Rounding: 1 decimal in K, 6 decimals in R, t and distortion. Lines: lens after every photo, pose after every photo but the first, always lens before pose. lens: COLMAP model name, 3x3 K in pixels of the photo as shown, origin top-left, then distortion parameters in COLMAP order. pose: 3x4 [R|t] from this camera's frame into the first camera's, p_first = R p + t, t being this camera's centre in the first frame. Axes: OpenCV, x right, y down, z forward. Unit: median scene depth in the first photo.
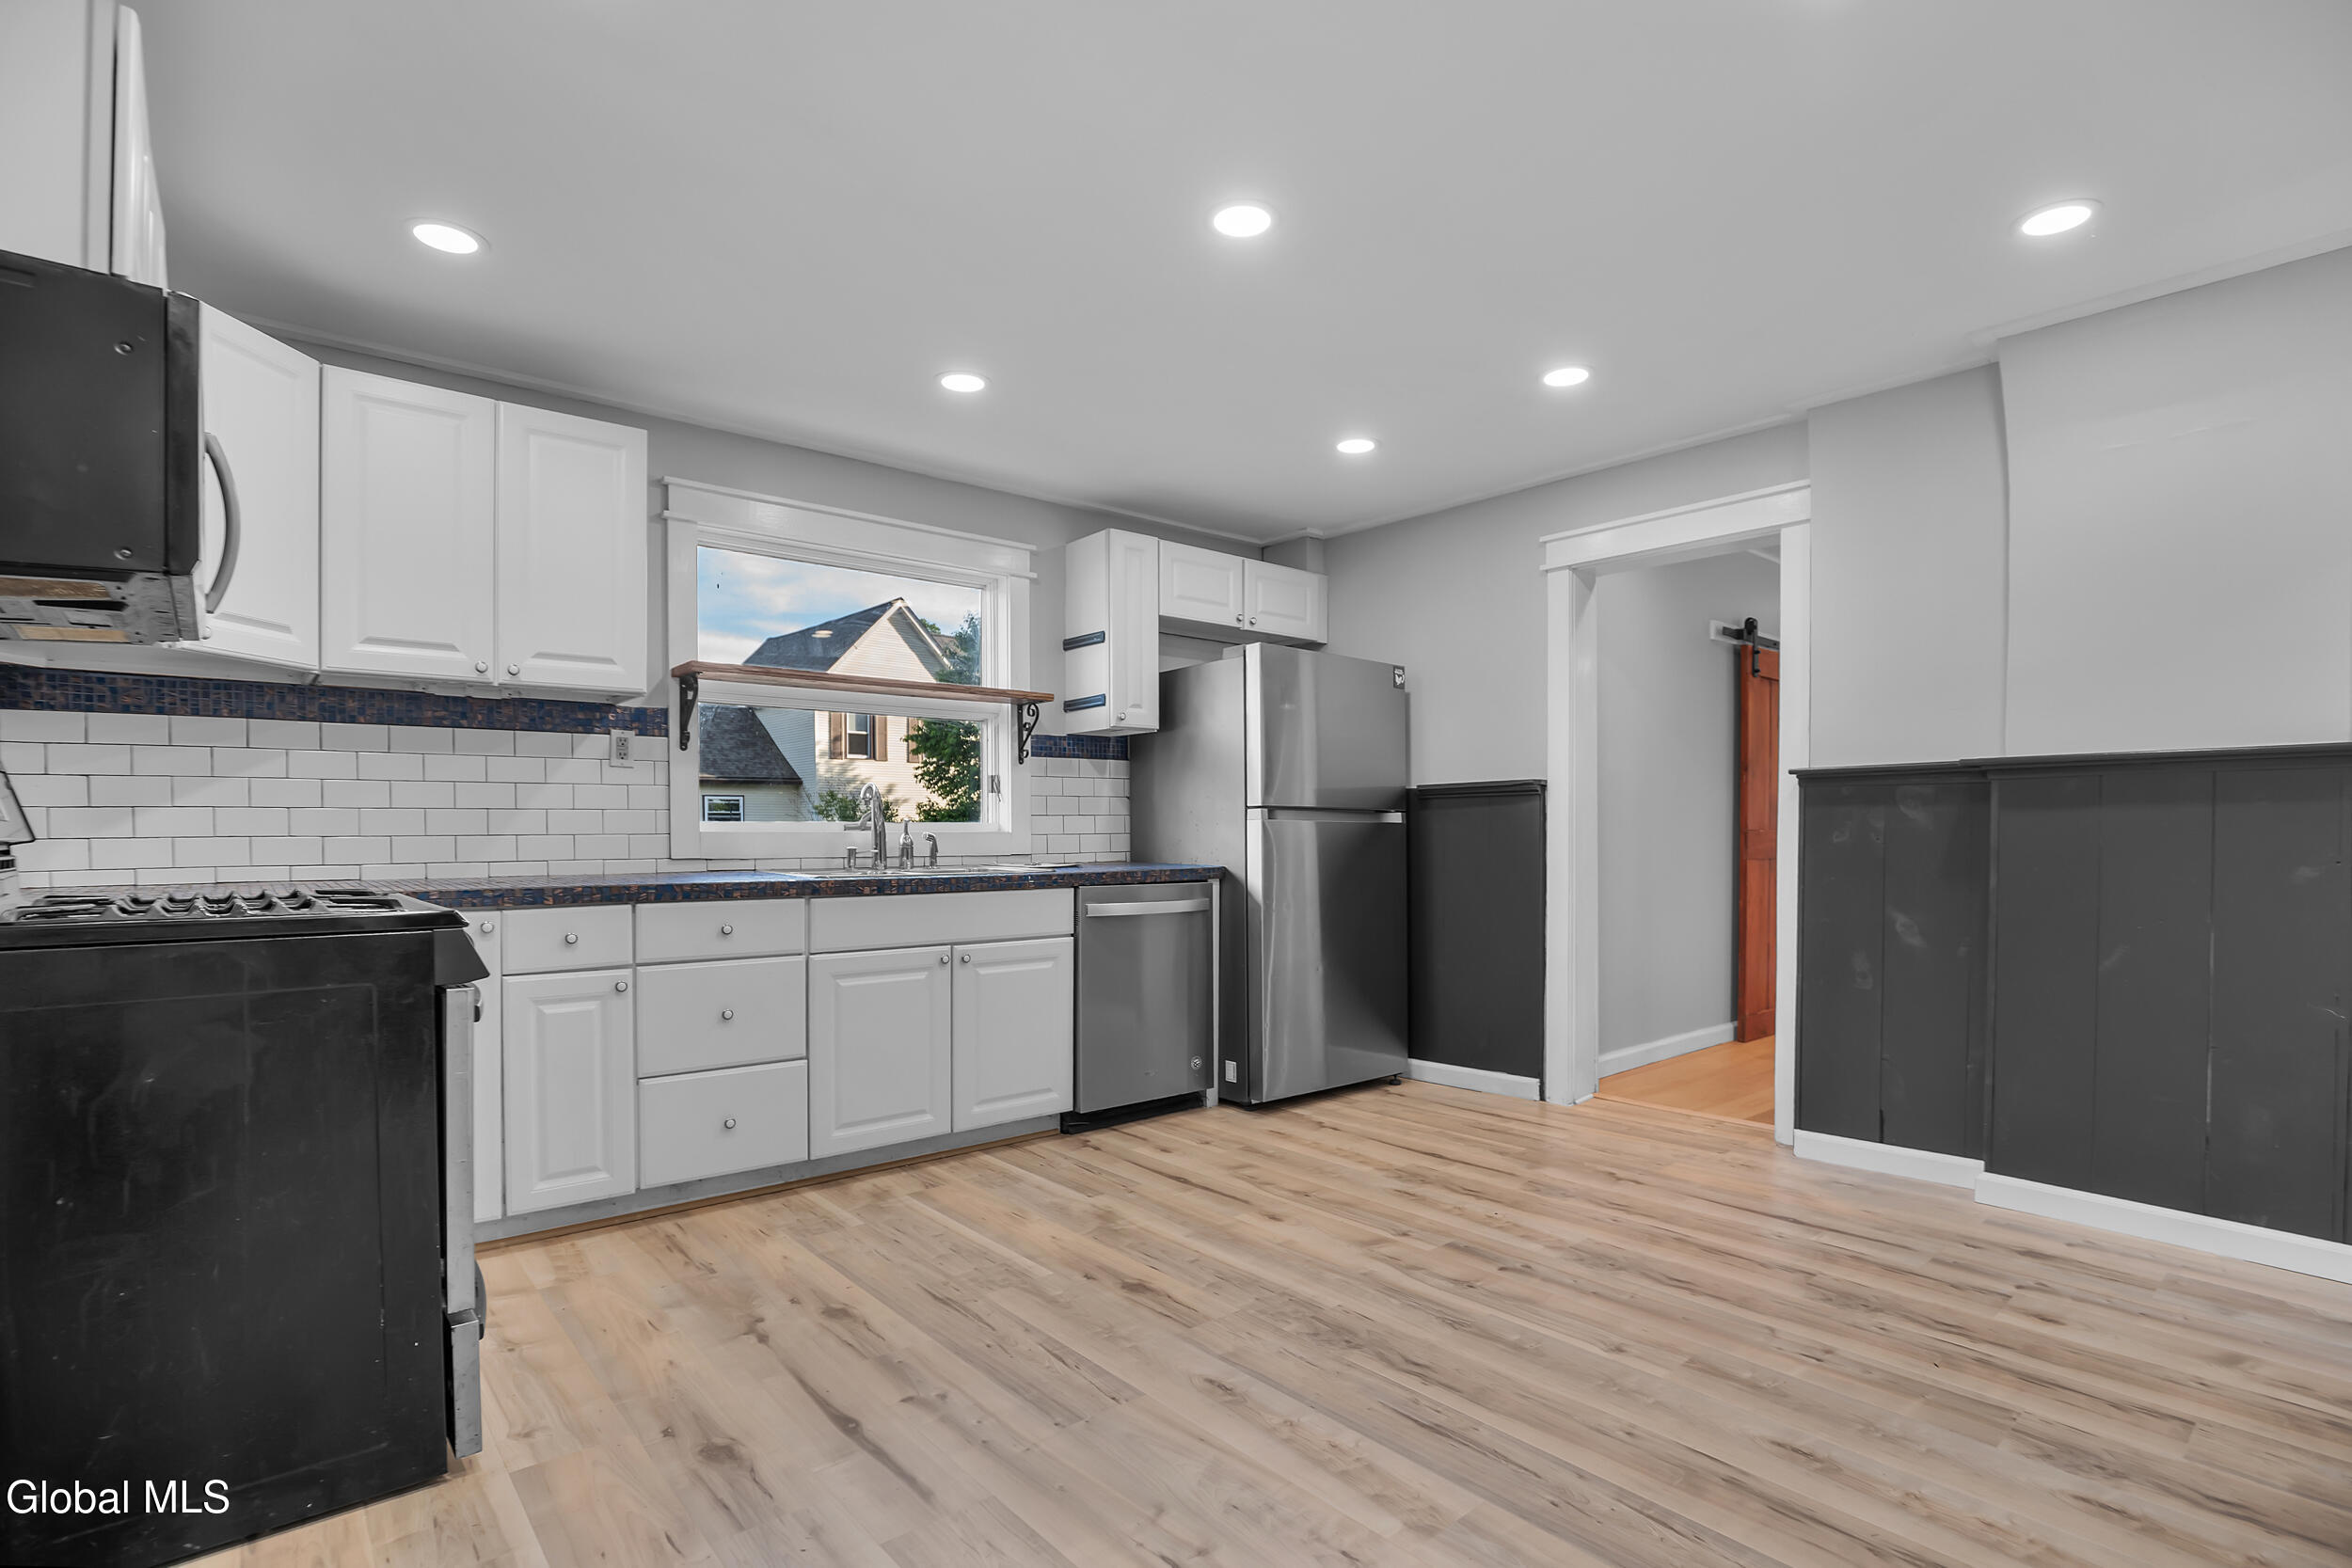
lens RADIAL K [[1138.6, 0, 1176.4], [0, 1138.6, 840.2], [0, 0, 1]] dist [-0.031788, 0.000170]
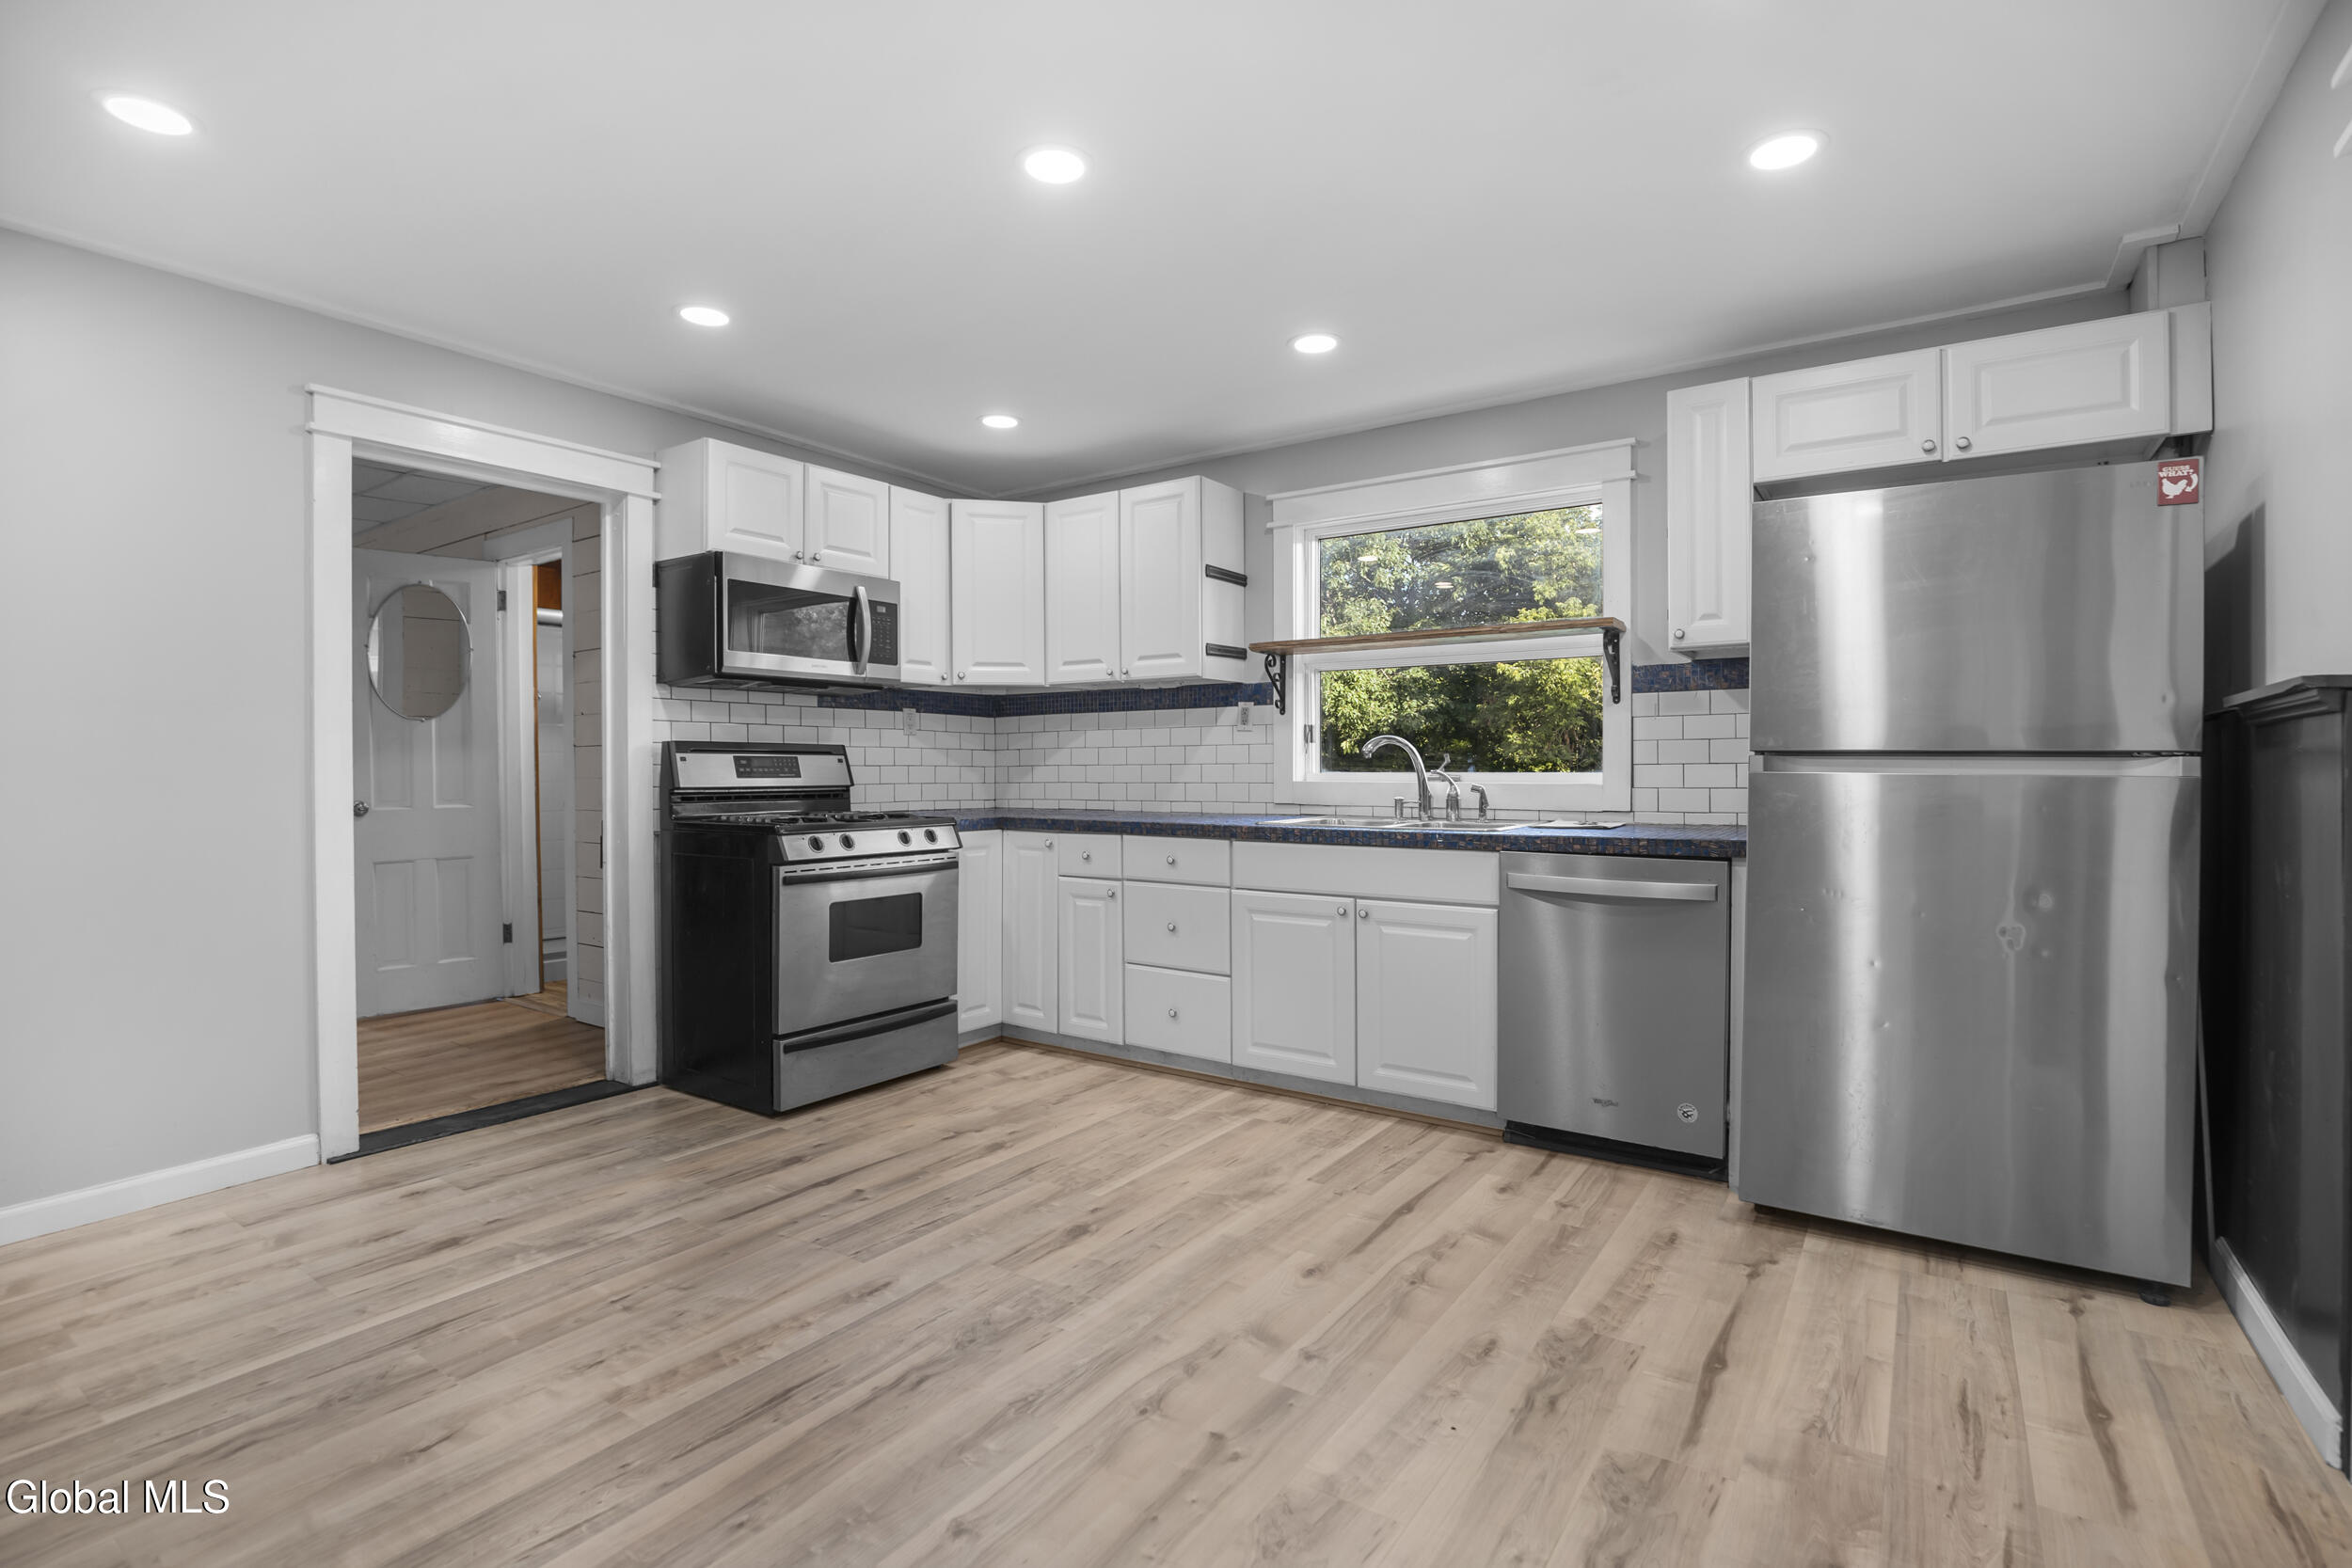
lens RADIAL K [[1107.9, 0, 1213.1], [0, 1107.9, 760.0], [0, 0, 1]] dist [-0.031614, 0.006282]
pose [[0.262621, -0.005612, -0.964883, 0.784261], [-0.005838, 0.999956, -0.007405, -0.023683], [0.964881, 0.007577, 0.262577, 0.687487]]
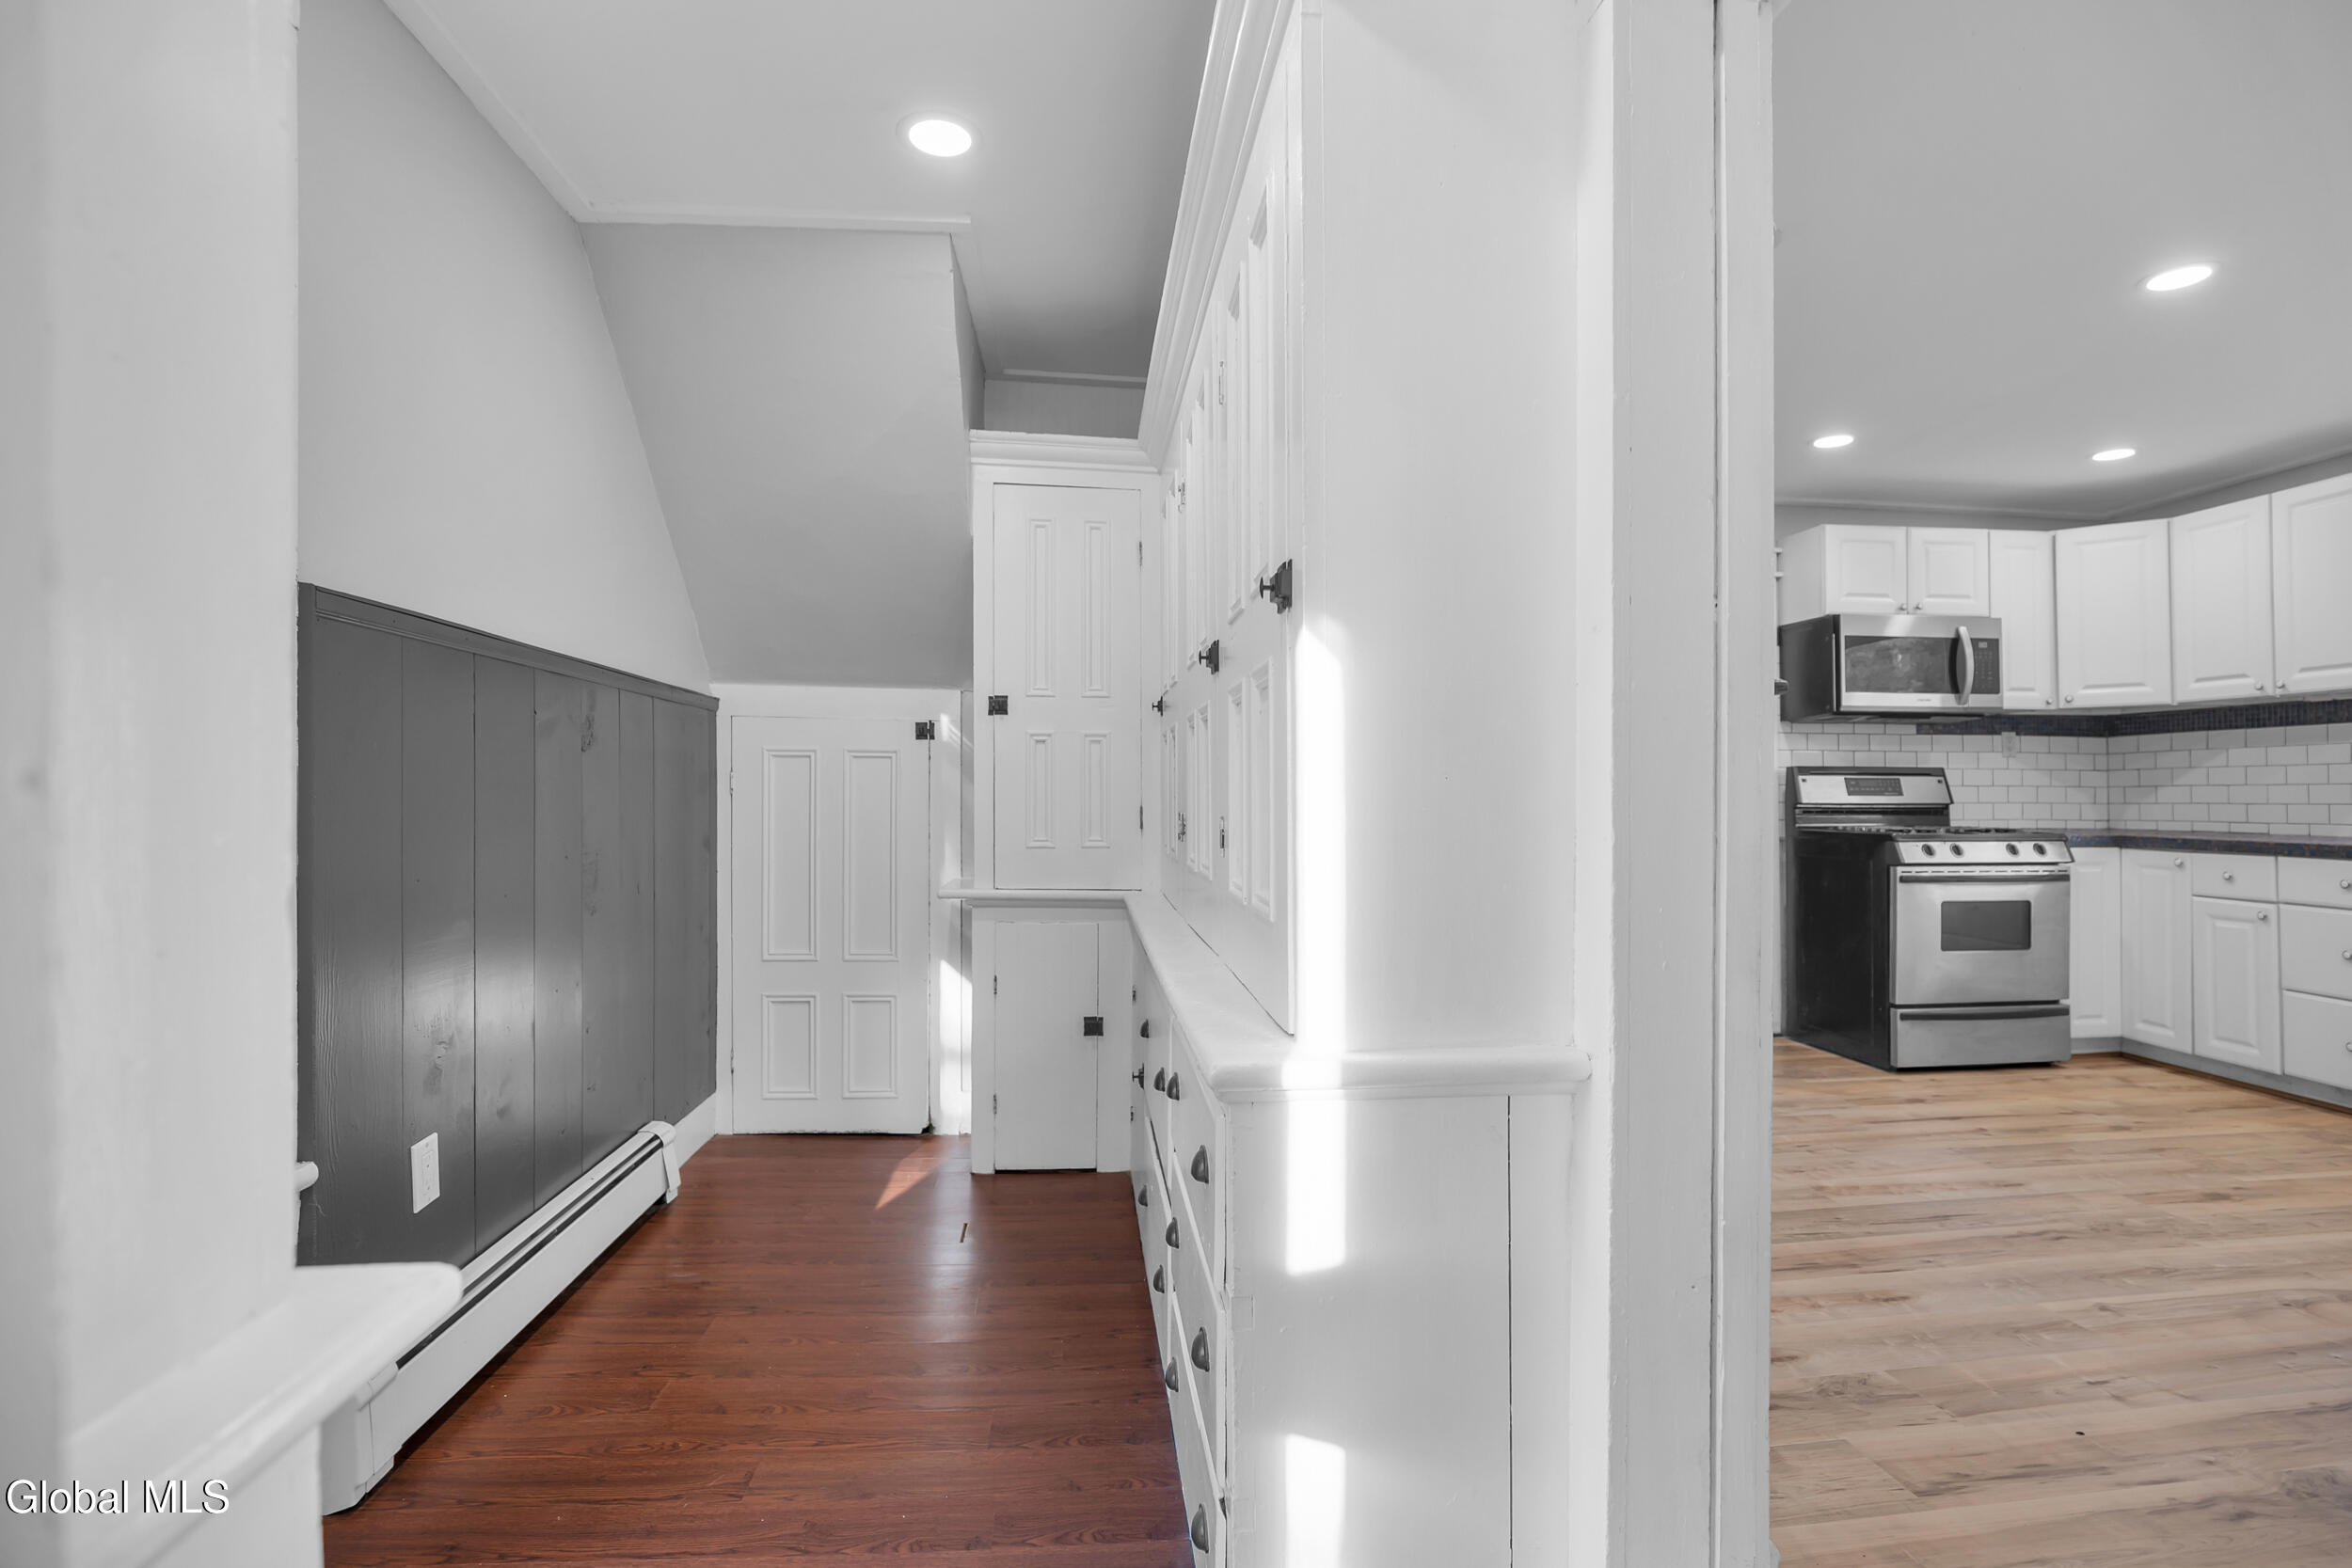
lens RADIAL K [[1123.3, 0, 1181.0], [0, 1123.3, 780.9], [0, 0, 1]] dist [-0.024982, 0.001317]
pose [[-0.574167, -0.009855, -0.818679, 1.210329], [-0.007112, 0.999950, -0.007050, -0.012885], [0.818707, 0.001775, -0.574208, 0.626044]]
